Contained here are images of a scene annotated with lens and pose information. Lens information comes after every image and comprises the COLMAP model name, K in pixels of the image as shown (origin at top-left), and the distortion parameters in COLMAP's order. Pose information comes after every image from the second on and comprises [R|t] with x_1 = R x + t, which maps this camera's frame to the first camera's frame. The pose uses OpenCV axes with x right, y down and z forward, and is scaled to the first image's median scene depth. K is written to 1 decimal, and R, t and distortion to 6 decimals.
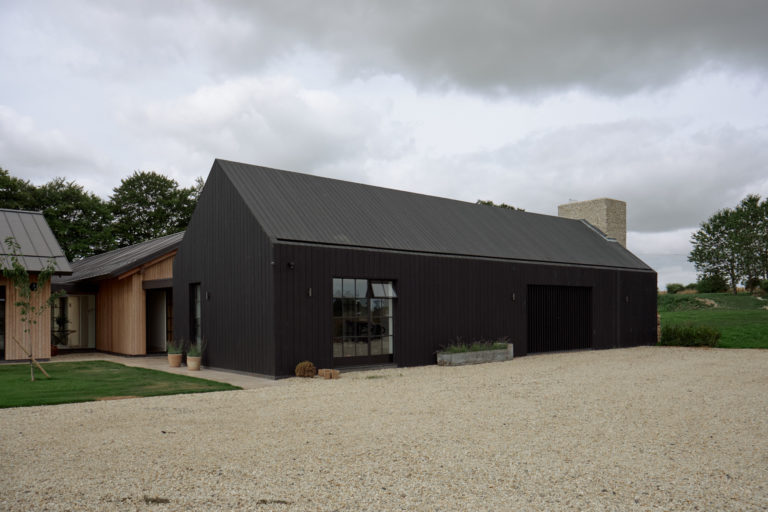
lens RADIAL K [[610.3, 0, 386.1], [0, 610.3, 319.3], [0, 0, 1]] dist [0.002548, 0.003137]
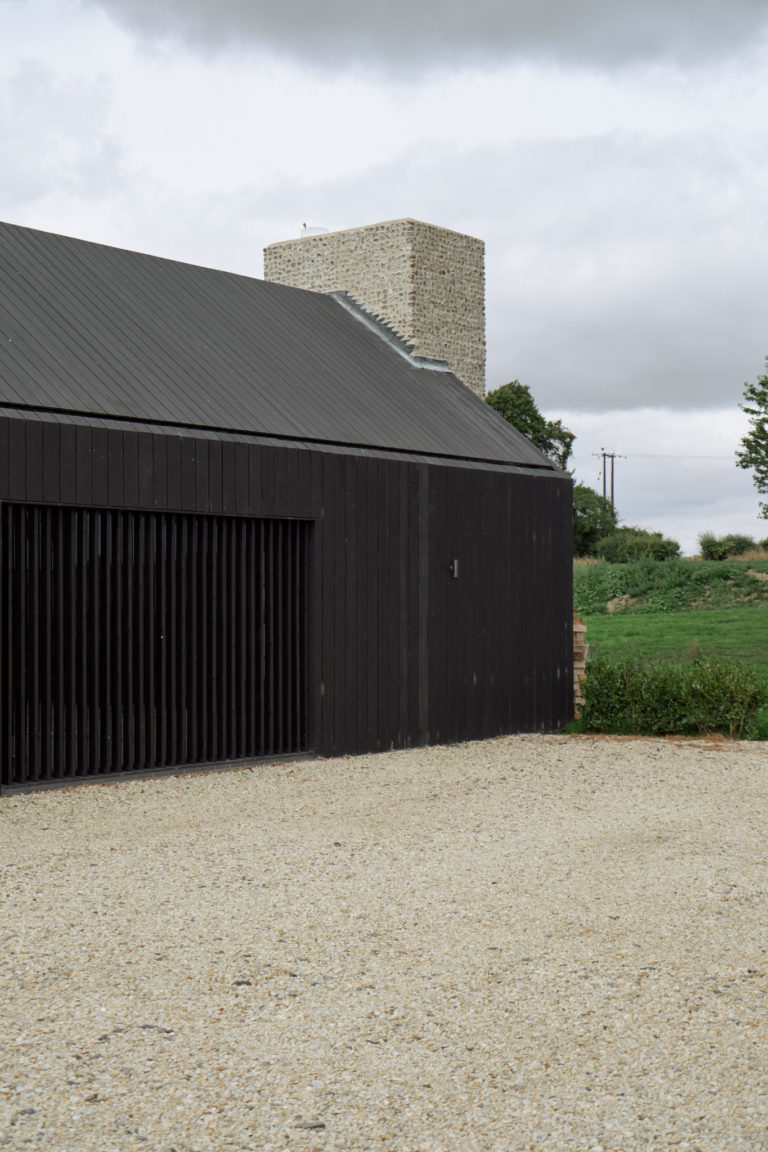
lens RADIAL K [[1883.1, 0, 380.3], [0, 1883.1, 532.2], [0, 0, 1]] dist [0.024572, 0.079178]
pose [[0.965110, 0.010735, 0.261623, 0.114832], [0.003520, 0.998537, -0.053957, -0.002895], [-0.261820, 0.052995, 0.963661, 0.152138]]
